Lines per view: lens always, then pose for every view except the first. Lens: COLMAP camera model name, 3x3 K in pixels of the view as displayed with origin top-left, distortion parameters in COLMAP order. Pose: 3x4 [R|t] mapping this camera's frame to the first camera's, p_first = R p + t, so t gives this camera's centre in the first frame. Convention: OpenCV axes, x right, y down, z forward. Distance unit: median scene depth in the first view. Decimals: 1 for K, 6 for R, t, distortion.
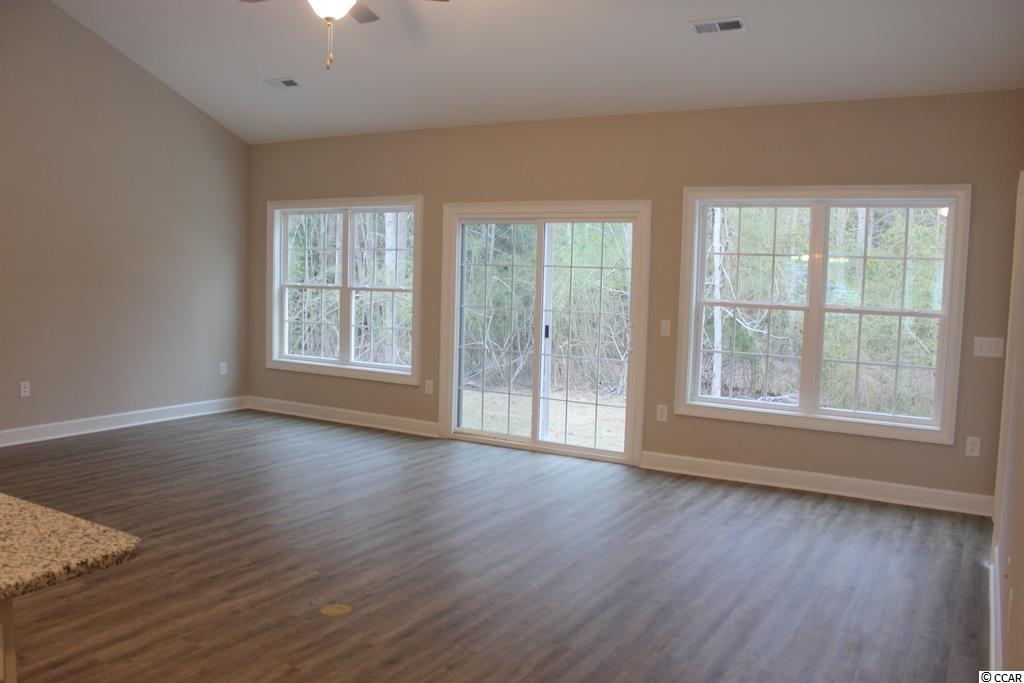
lens RADIAL K [[878.8, 0, 512.0], [0, 878.8, 341.5], [0, 0, 1]] dist [-0.148113, 0.139927]
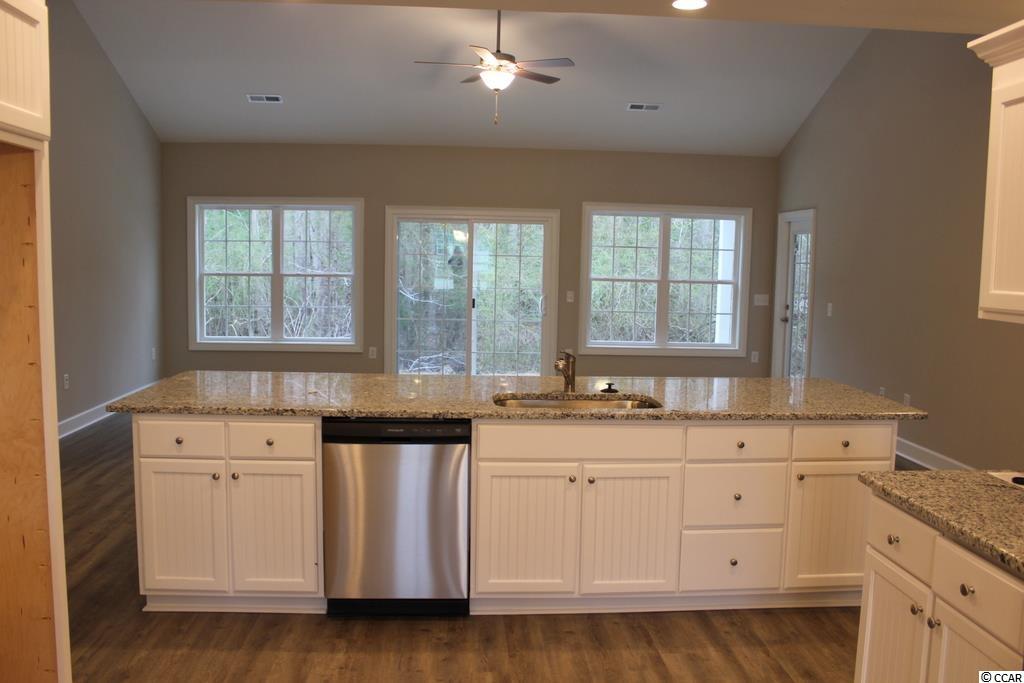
lens RADIAL K [[878.8, 0, 512.0], [0, 878.8, 341.5], [0, 0, 1]] dist [-0.148113, 0.139927]
pose [[0.808139, -0.070737, 0.584729, -0.586521], [0.048292, 0.997377, 0.053914, -0.019154], [-0.587009, -0.015332, 0.809436, -0.106101]]
